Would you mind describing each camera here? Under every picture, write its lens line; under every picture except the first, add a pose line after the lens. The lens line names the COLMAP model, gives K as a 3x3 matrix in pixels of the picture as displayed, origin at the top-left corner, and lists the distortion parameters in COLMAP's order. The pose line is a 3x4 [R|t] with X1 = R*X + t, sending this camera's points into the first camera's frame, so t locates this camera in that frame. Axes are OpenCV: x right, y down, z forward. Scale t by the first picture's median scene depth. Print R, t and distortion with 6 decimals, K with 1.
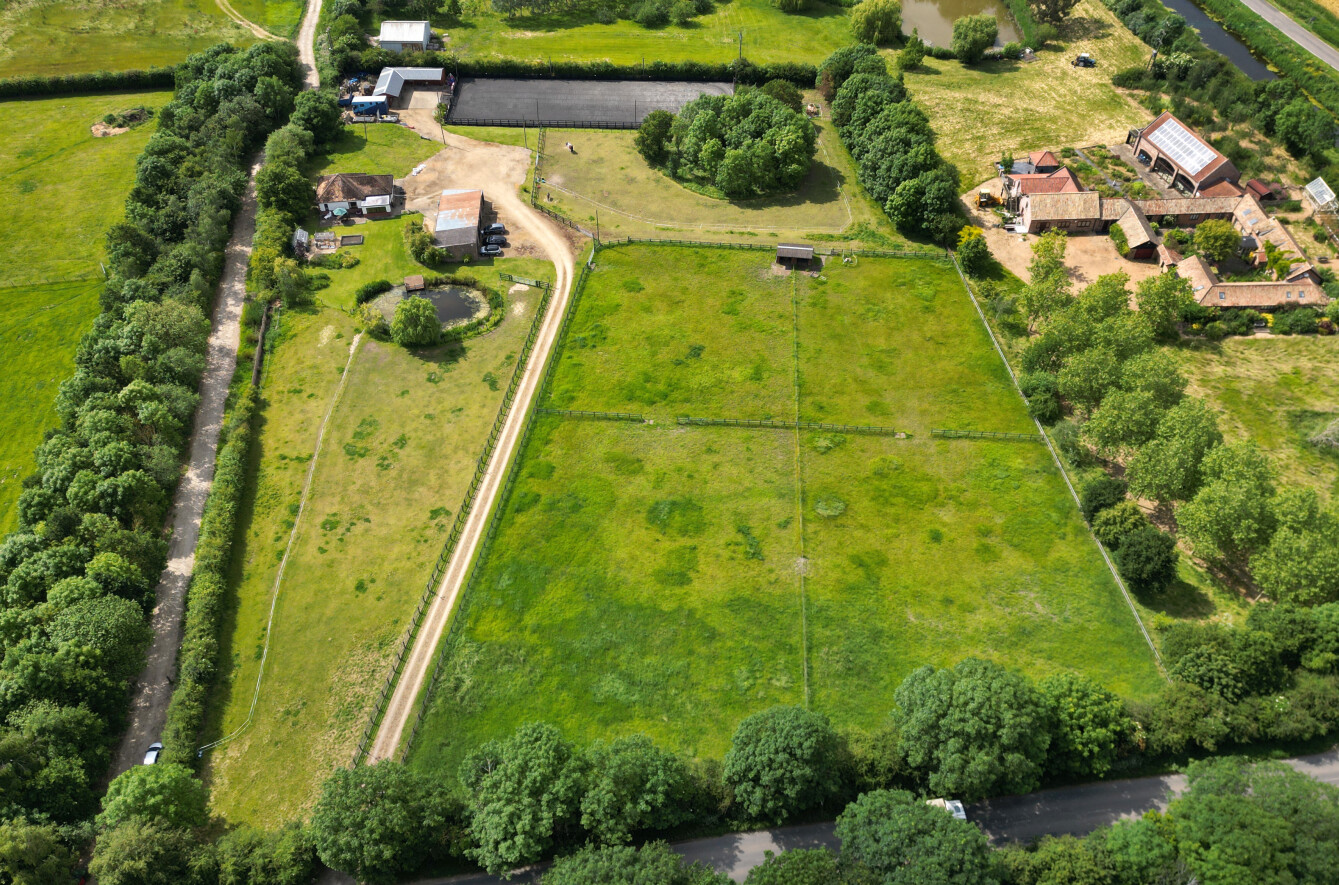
lens RADIAL K [[1097.2, 0, 669.5], [0, 1097.2, 442.5], [0, 0, 1]] dist [0.074719, -0.071765]
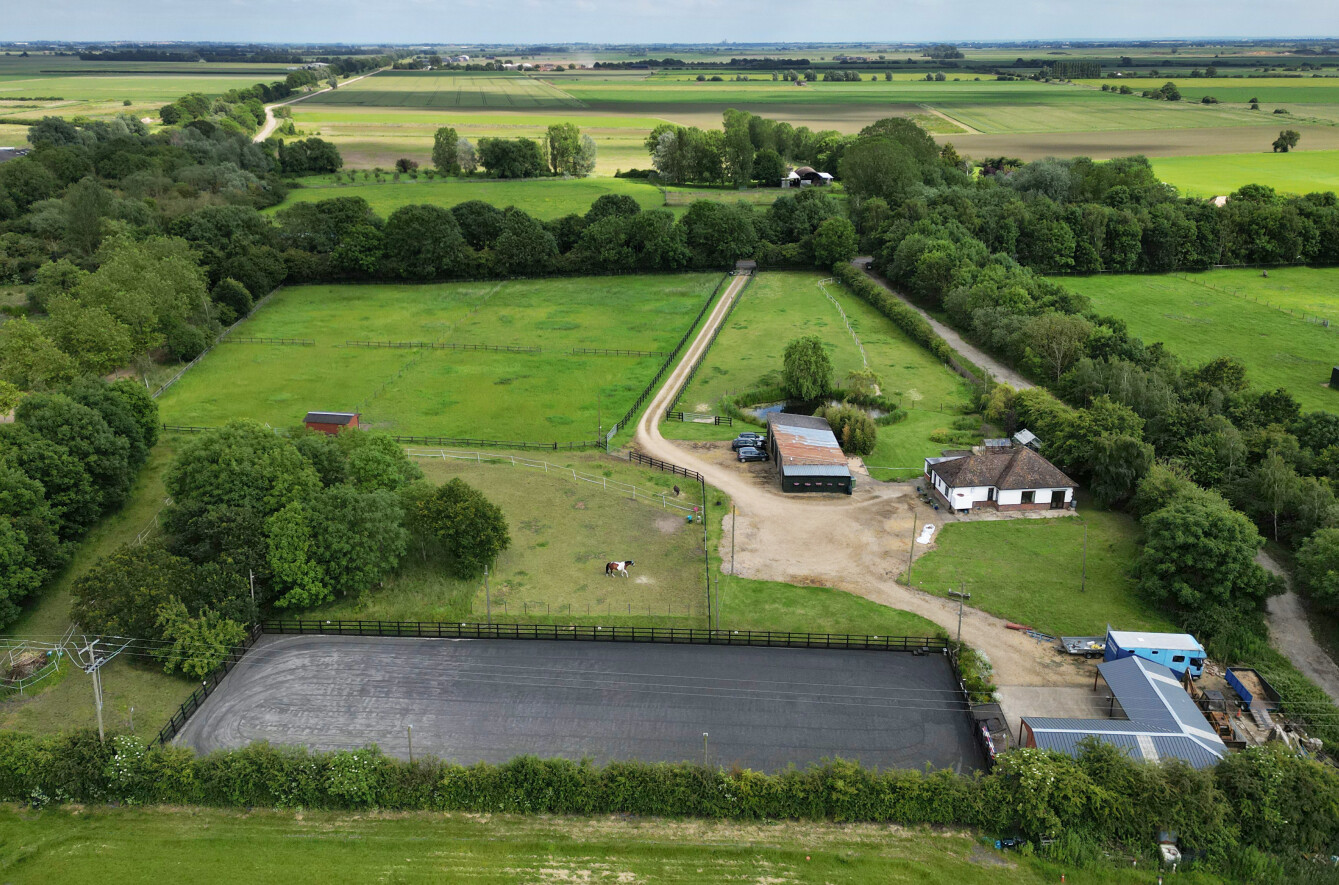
lens RADIAL K [[1095.6, 0, 669.5], [0, 1095.6, 442.5], [0, 0, 1]] dist [0.104414, -0.139745]
pose [[-0.999468, -0.010794, 0.030786, -0.133573], [0.023678, 0.409133, 0.912168, -0.836789], [-0.022441, 0.912411, -0.408659, 1.317081]]
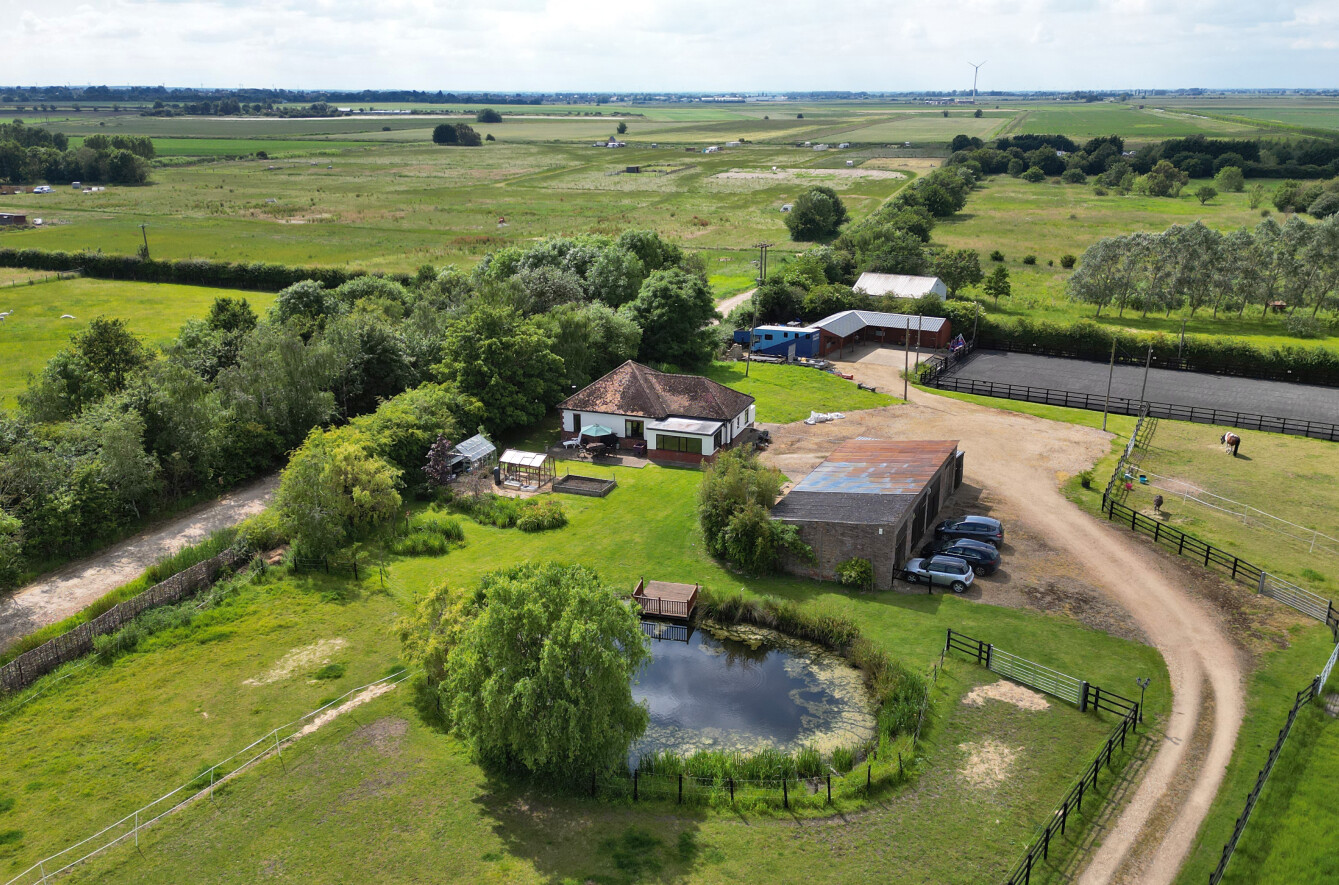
lens RADIAL K [[1095.6, 0, 669.5], [0, 1095.6, 442.5], [0, 0, 1]] dist [0.104414, -0.139745]
pose [[0.875471, 0.144647, -0.461117, -0.093779], [-0.345121, 0.855046, -0.387025, -0.062490], [0.338294, 0.497970, 0.798488, 0.726495]]
